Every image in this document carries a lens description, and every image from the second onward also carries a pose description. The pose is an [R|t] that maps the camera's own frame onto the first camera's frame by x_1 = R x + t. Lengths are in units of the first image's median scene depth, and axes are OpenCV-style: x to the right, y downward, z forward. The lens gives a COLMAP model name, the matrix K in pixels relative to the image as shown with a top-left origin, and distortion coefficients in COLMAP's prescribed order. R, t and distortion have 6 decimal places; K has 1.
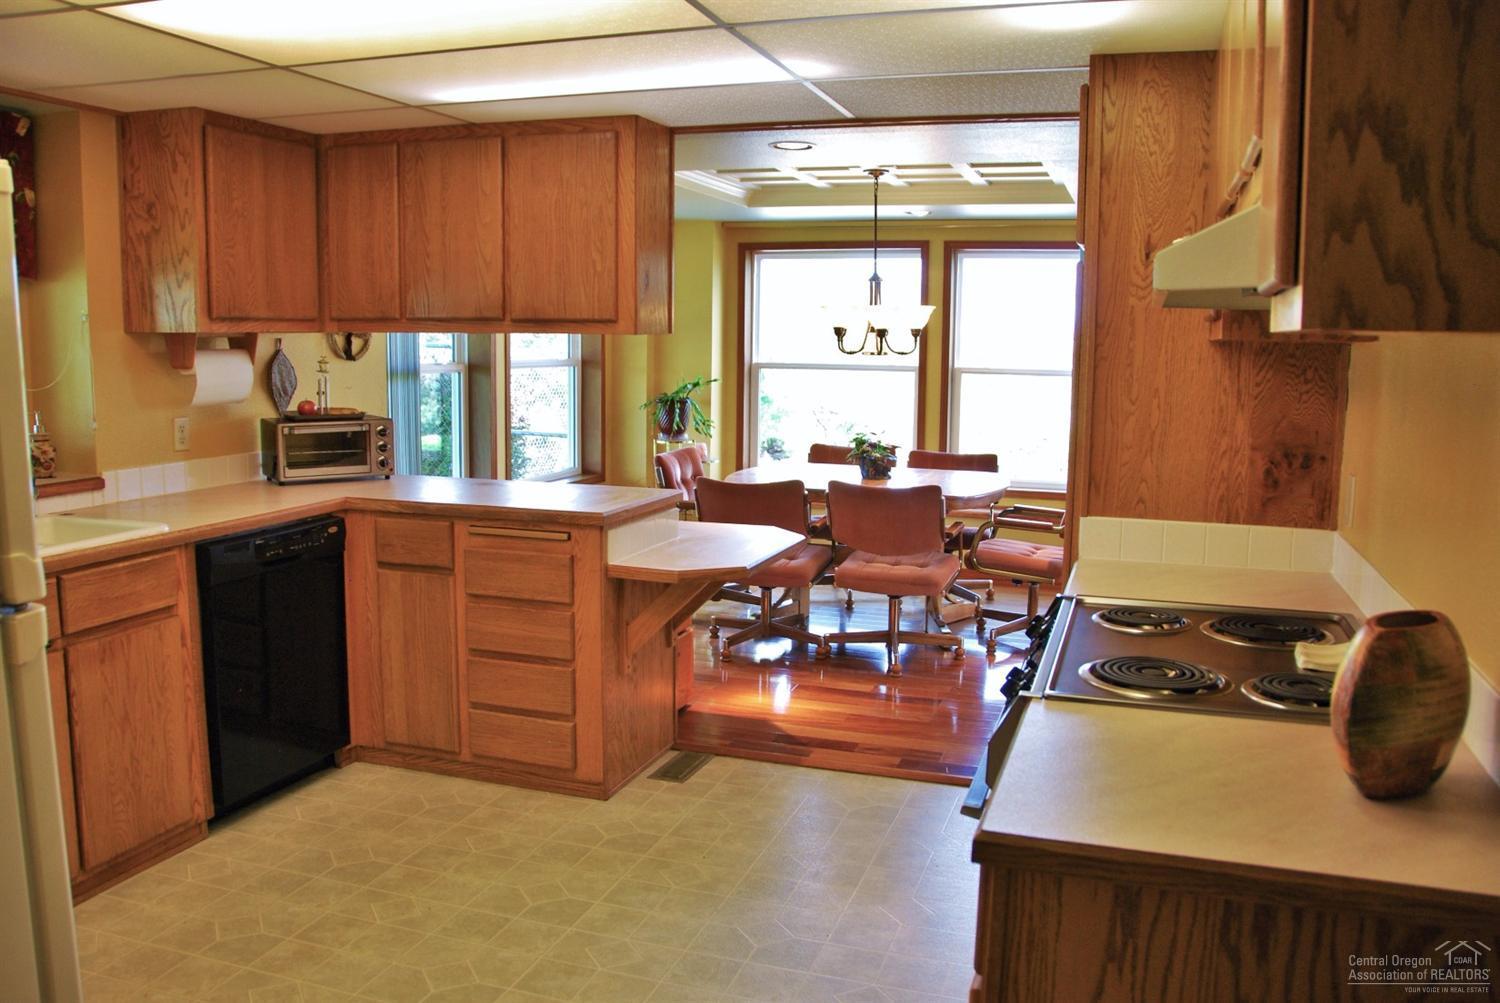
lens RADIAL K [[1173.1, 0, 762.1], [0, 1173.1, 510.8], [0, 0, 1]] dist [-0.149734, 0.088935]
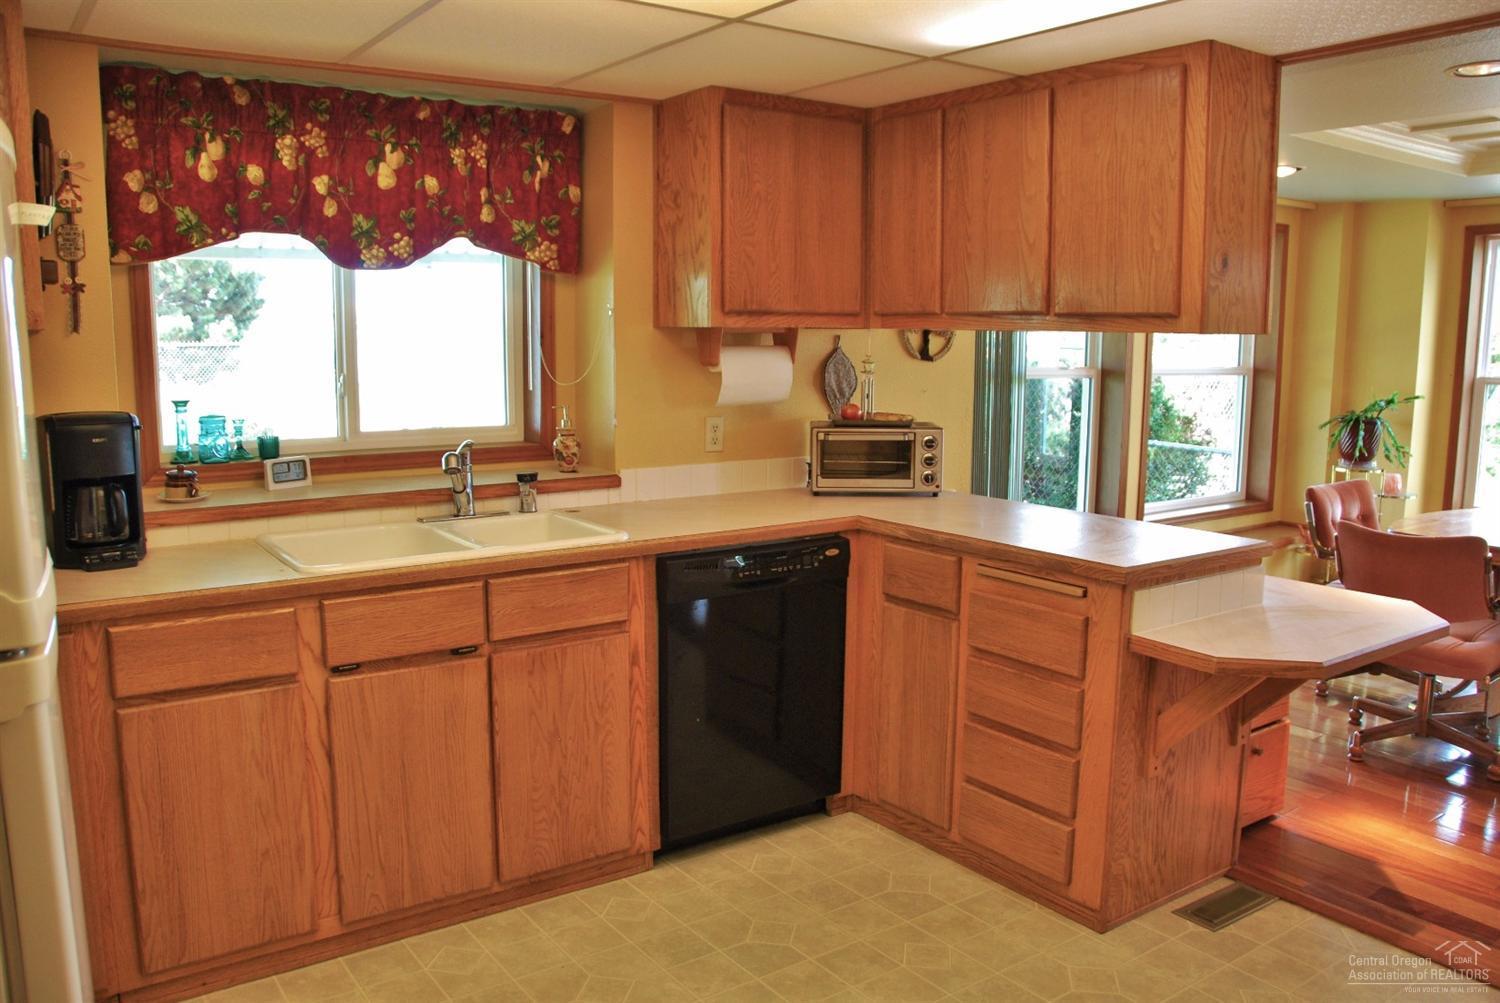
lens RADIAL K [[1173.1, 0, 742.8], [0, 1173.1, 513.0], [0, 0, 1]] dist [-0.149734, 0.088935]
pose [[0.807733, 0.080501, -0.584026, 0.093042], [-0.081277, 0.996380, 0.024929, -0.030294], [0.583919, 0.027332, 0.811352, 0.231652]]
